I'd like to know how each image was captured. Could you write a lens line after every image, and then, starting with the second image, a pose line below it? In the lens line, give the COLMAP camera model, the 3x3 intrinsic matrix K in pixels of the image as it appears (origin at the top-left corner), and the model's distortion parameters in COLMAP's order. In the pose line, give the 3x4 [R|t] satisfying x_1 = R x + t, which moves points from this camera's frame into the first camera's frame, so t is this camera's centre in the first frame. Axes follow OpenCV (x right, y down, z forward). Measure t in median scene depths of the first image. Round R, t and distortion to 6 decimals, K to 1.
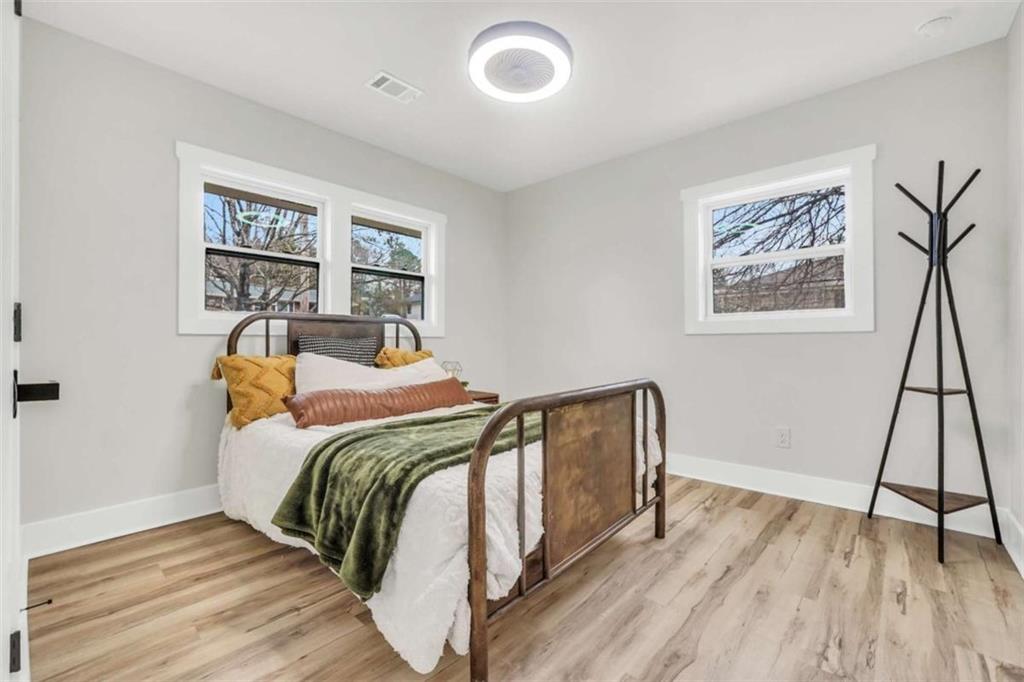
lens RADIAL K [[442.4, 0, 503.5], [0, 442.4, 340.7], [0, 0, 1]] dist [-0.008231, 0.000438]
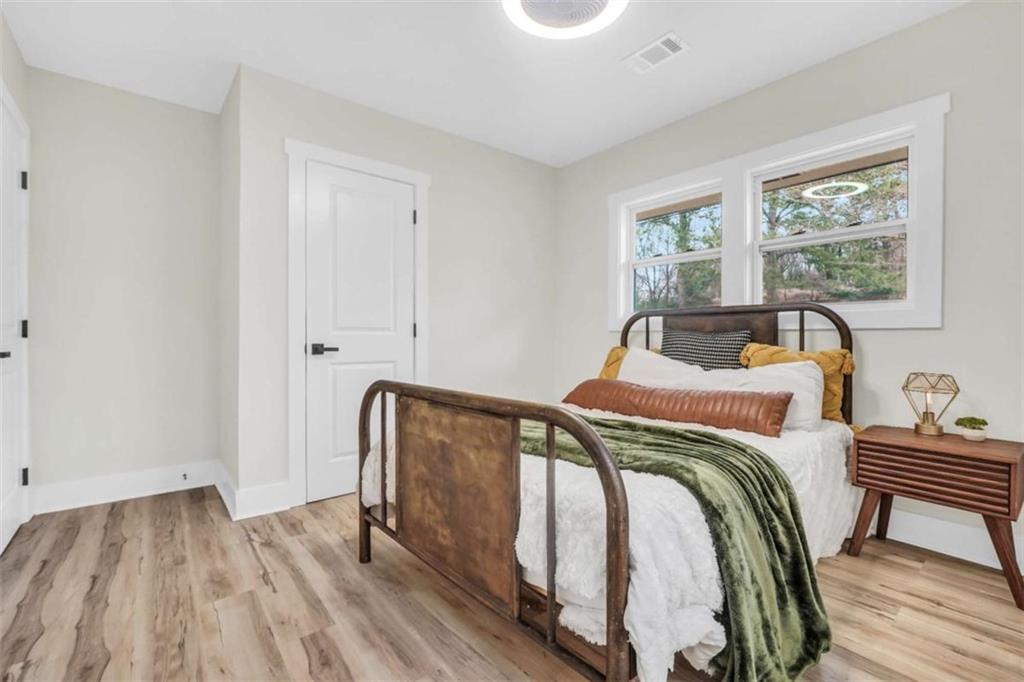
lens RADIAL K [[442.4, 0, 503.5], [0, 442.4, 340.7], [0, 0, 1]] dist [-0.008231, 0.000438]
pose [[-0.152243, 0.011412, -0.988277, 0.880408], [0.001787, 0.999935, 0.011271, 0.000906], [0.988341, -0.000050, -0.152253, 1.056403]]
